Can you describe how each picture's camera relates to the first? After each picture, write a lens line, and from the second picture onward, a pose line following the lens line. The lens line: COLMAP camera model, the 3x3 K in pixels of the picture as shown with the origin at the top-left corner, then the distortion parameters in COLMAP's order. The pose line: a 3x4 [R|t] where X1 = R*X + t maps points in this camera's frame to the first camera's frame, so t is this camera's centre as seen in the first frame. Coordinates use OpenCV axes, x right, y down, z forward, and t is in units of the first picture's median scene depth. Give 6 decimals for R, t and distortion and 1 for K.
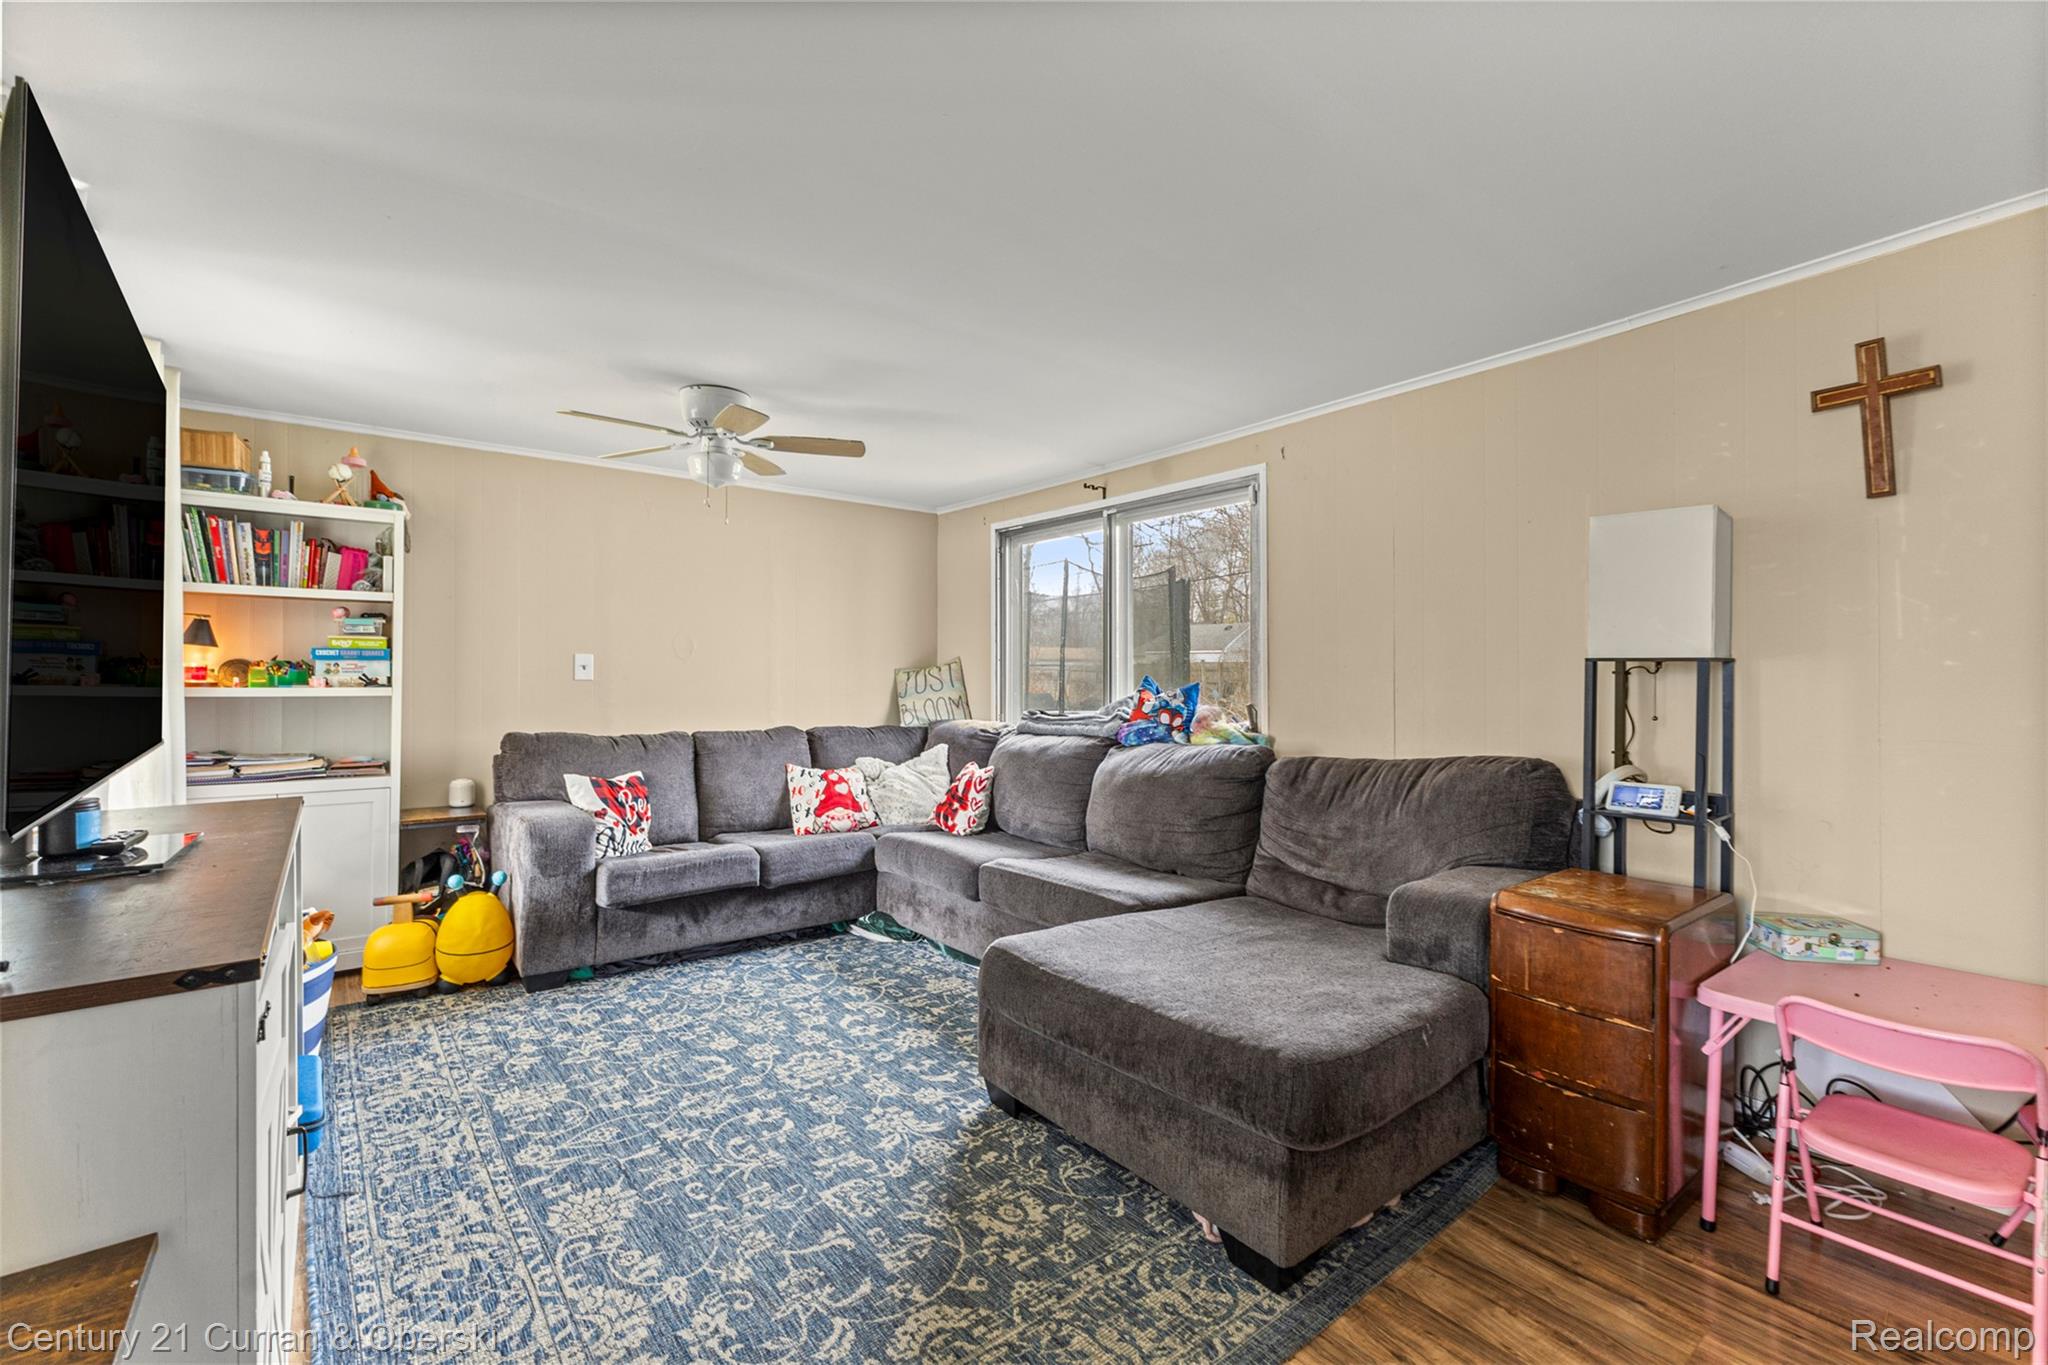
lens RADIAL K [[883.8, 0, 1026.0], [0, 883.8, 682.3], [0, 0, 1]] dist [0.005033, -0.002436]
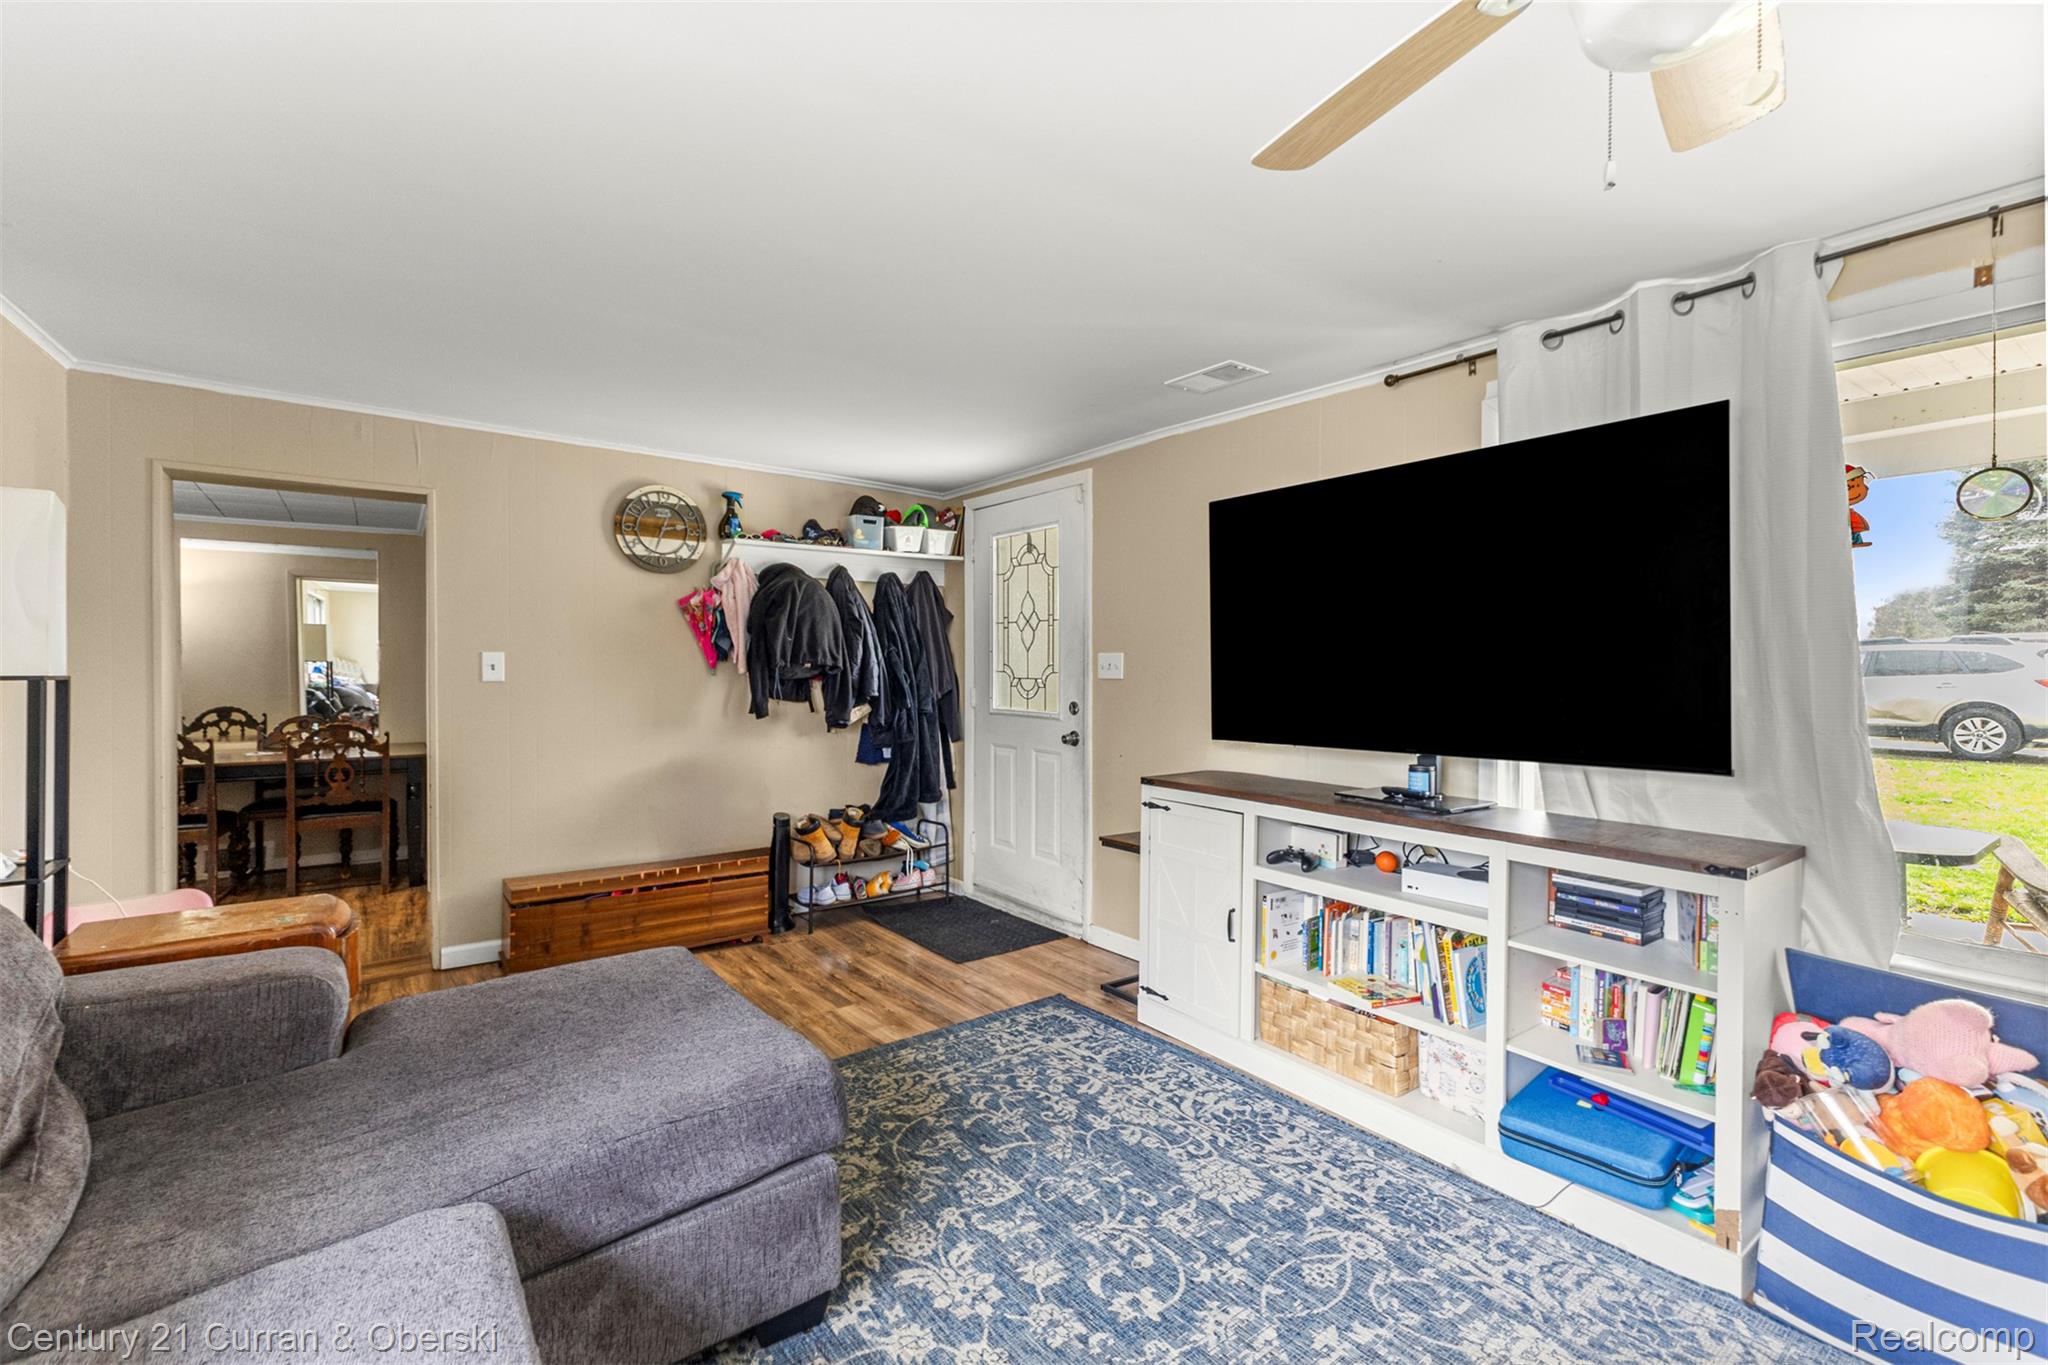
lens RADIAL K [[883.8, 0, 1025.5], [0, 883.8, 673.4], [0, 0, 1]] dist [0.005033, -0.002436]
pose [[-0.999773, -0.004020, 0.020942, -0.256173], [-0.003629, 0.999819, 0.018675, -0.055816], [-0.021013, 0.018595, -0.999606, 2.041480]]
